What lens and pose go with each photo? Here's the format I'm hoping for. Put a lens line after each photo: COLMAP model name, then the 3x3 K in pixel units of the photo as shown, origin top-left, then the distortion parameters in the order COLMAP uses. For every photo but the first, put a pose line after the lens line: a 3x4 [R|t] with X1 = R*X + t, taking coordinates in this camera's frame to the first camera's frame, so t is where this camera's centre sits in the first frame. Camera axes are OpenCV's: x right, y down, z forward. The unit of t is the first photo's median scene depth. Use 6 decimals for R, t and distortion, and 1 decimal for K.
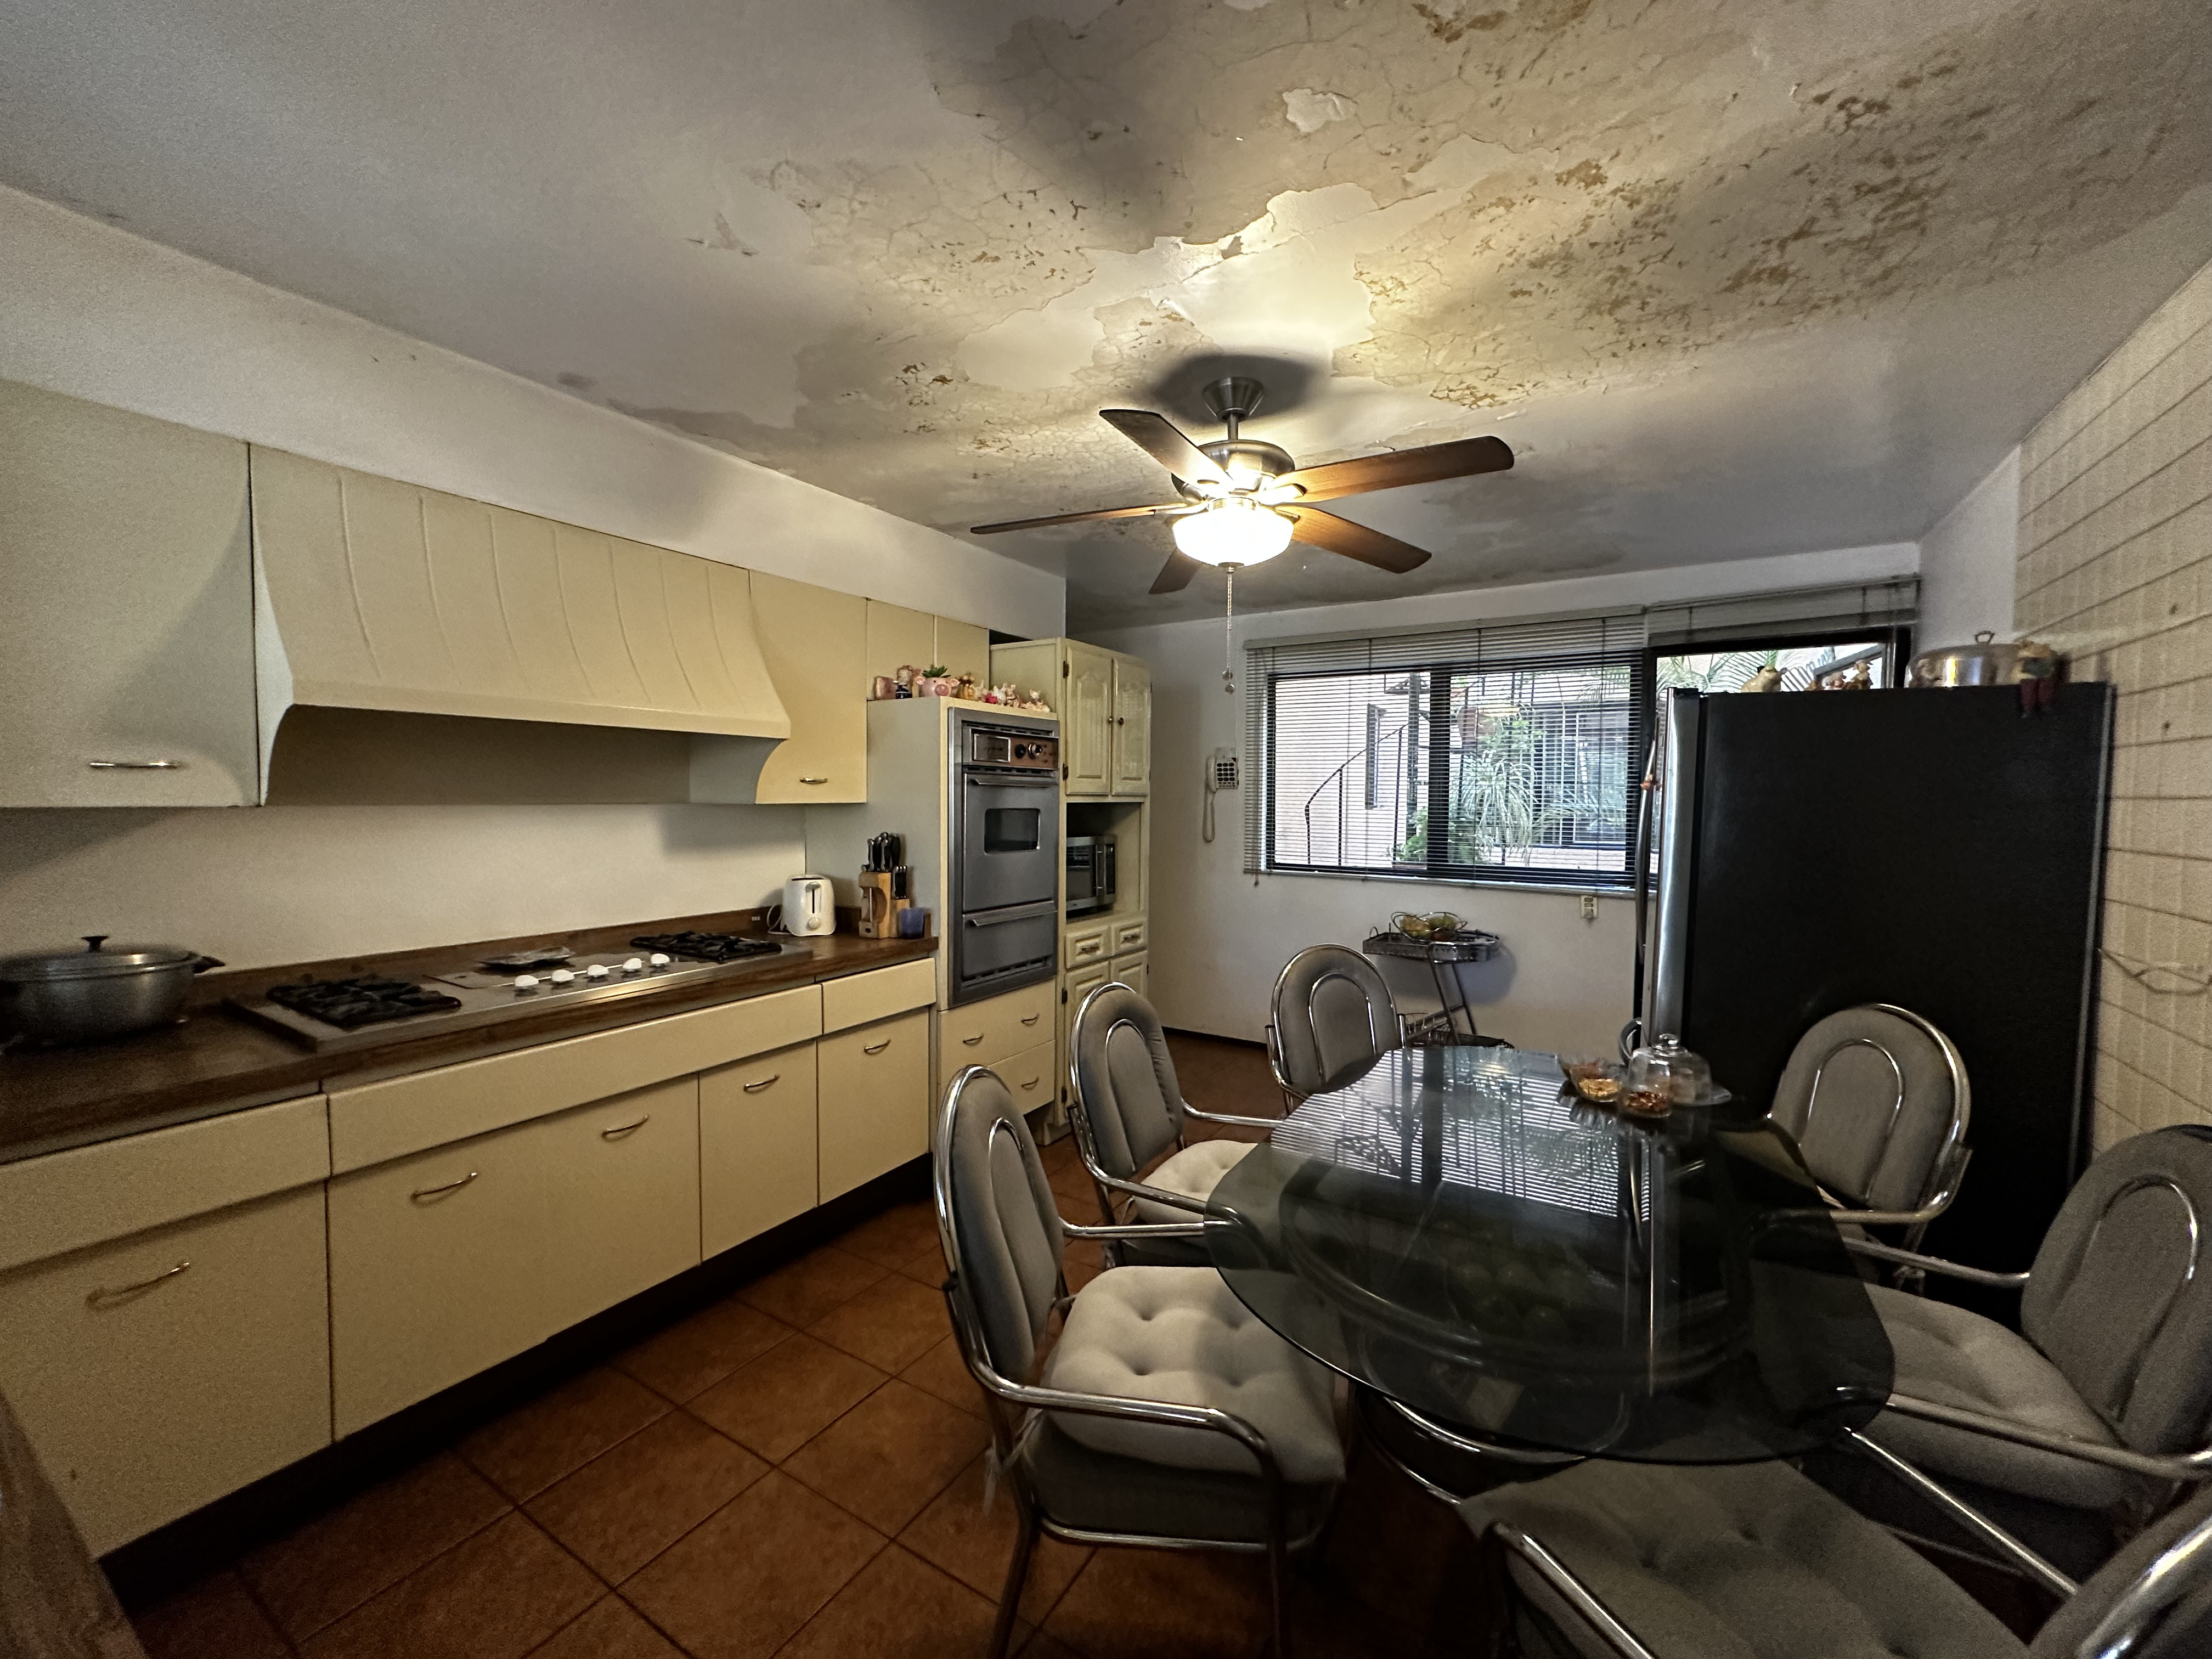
lens RADIAL K [[883.0, 0, 1106.0], [0, 883.0, 829.5], [0, 0, 1]] dist [-0.000935, 0.000035]
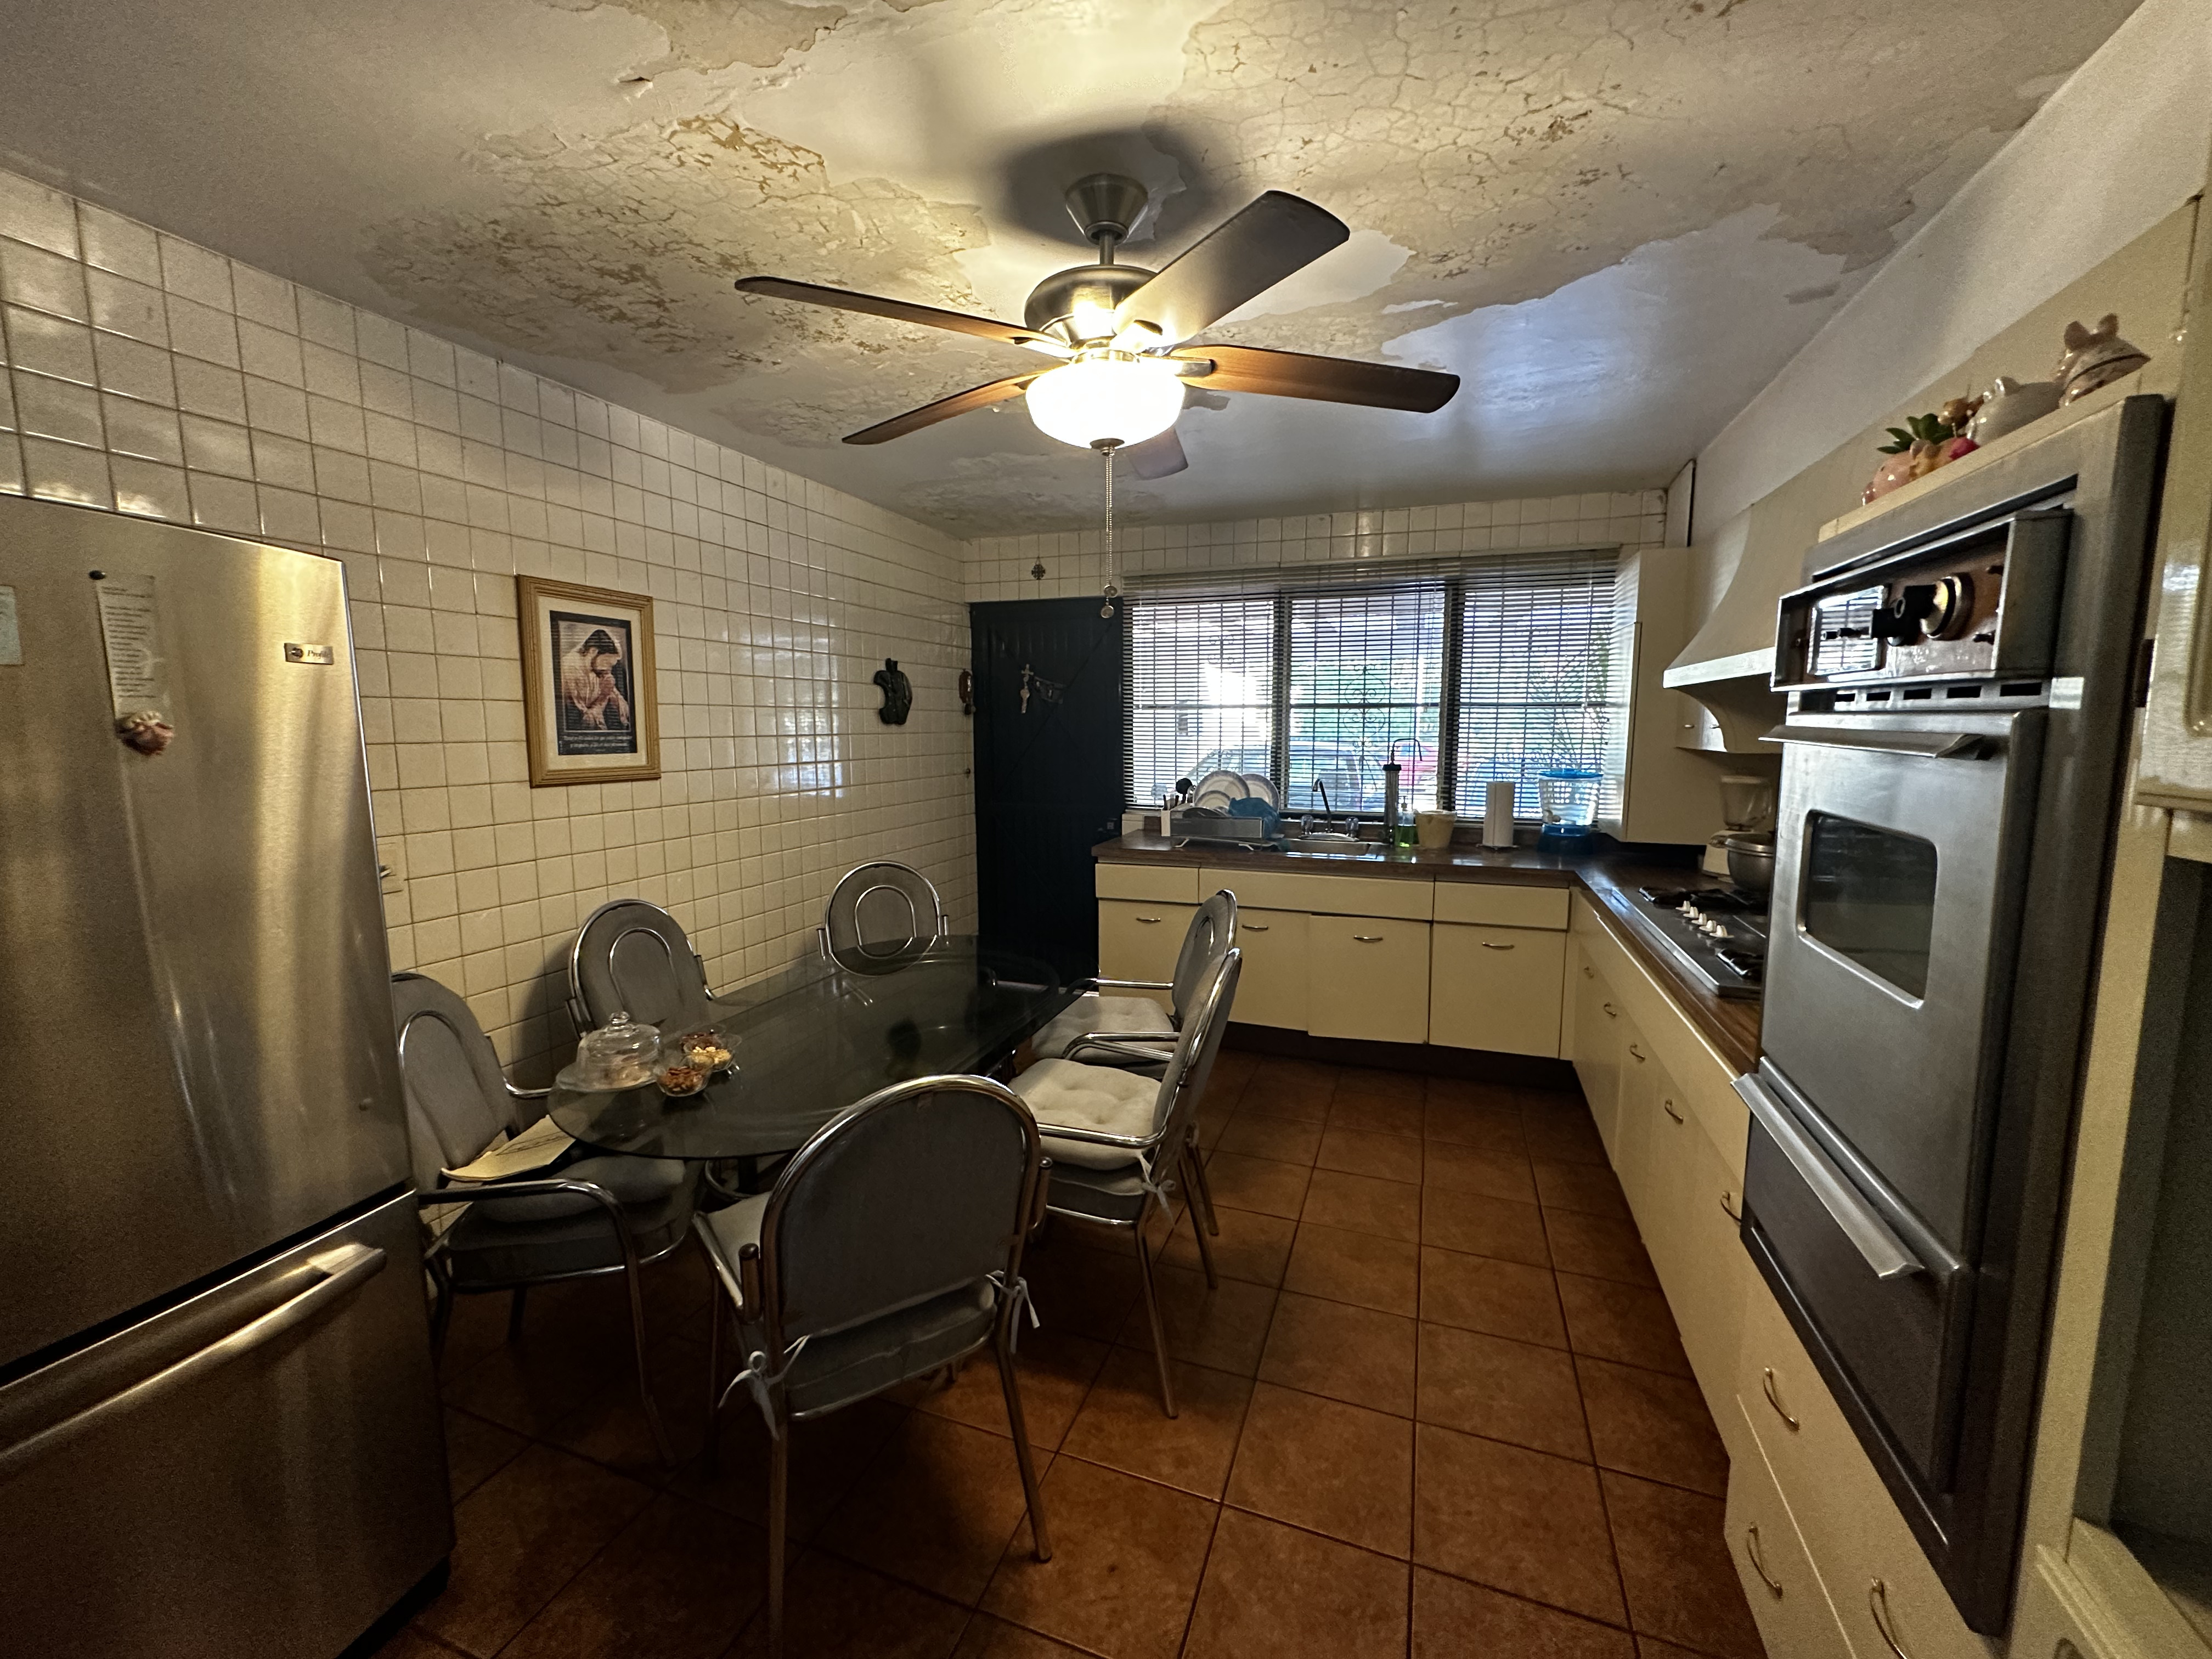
lens RADIAL K [[883.0, 0, 1106.0], [0, 883.0, 829.5], [0, 0, 1]] dist [-0.000935, 0.000035]
pose [[-0.979691, 0.017354, -0.199763, 0.310104], [-0.014057, 0.987853, 0.154756, -0.094145], [0.200022, 0.154421, -0.967546, 1.844621]]
